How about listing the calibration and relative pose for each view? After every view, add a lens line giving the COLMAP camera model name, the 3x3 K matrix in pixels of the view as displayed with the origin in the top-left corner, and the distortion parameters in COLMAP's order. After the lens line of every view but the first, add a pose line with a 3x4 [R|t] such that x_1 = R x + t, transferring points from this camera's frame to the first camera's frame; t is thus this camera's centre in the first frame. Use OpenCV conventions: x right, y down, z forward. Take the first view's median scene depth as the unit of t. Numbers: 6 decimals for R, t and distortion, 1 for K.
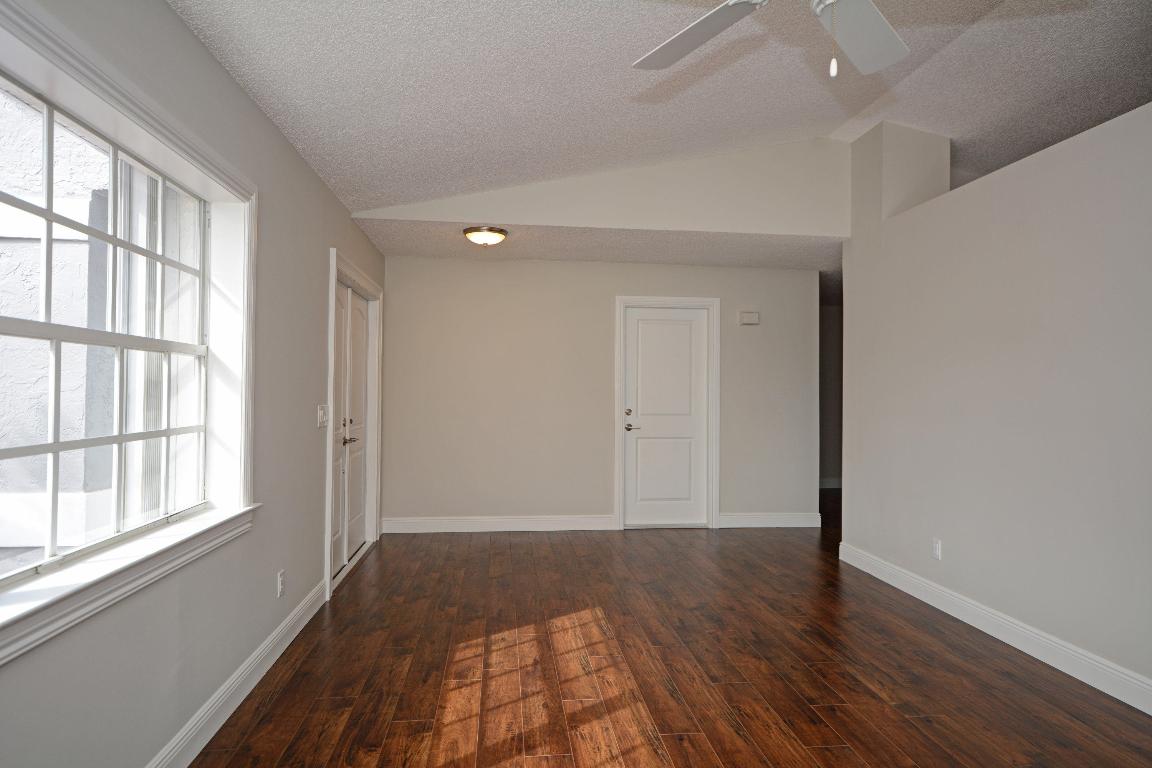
lens RADIAL K [[661.9, 0, 575.8], [0, 661.9, 383.8], [0, 0, 1]] dist [0.016622, 0.000789]
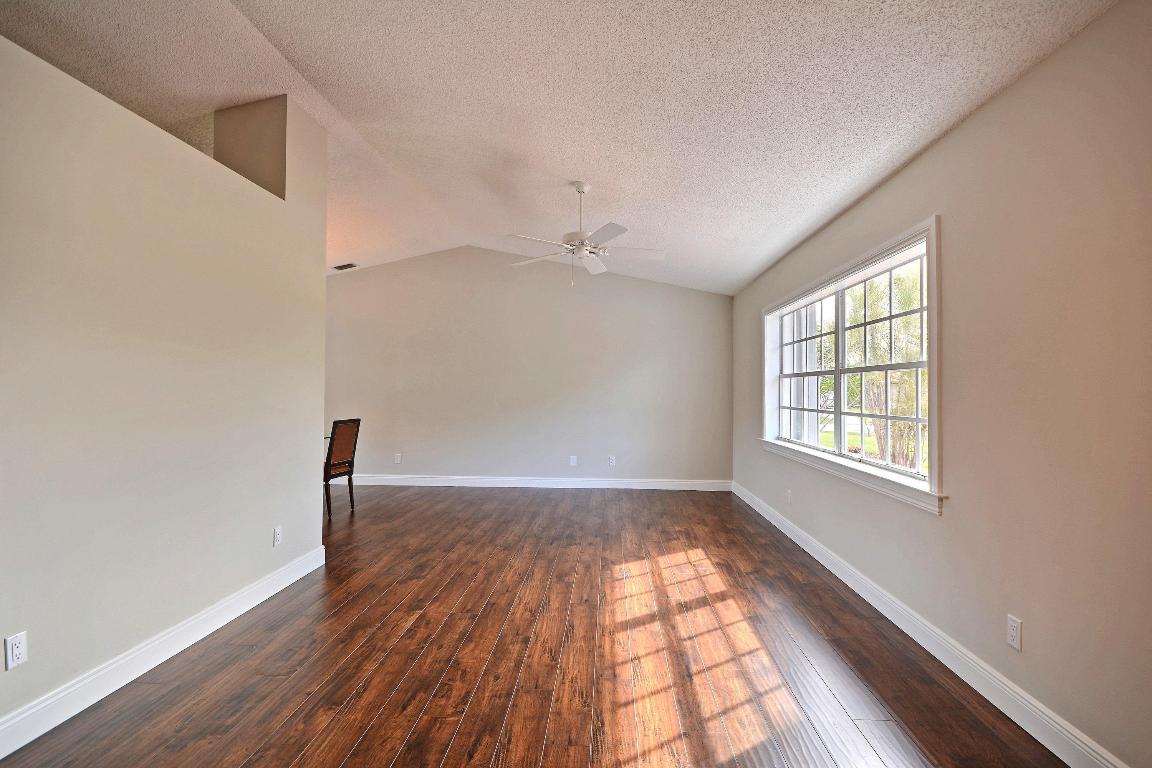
lens RADIAL K [[498.6, 0, 575.2], [0, 498.6, 385.9], [0, 0, 1]] dist [-0.000554, -0.000241]
pose [[-0.983609, -0.005343, 0.180238, -0.027865], [-0.008821, 0.999790, -0.018498, 0.025482], [-0.180101, -0.019784, -0.983449, 1.929528]]
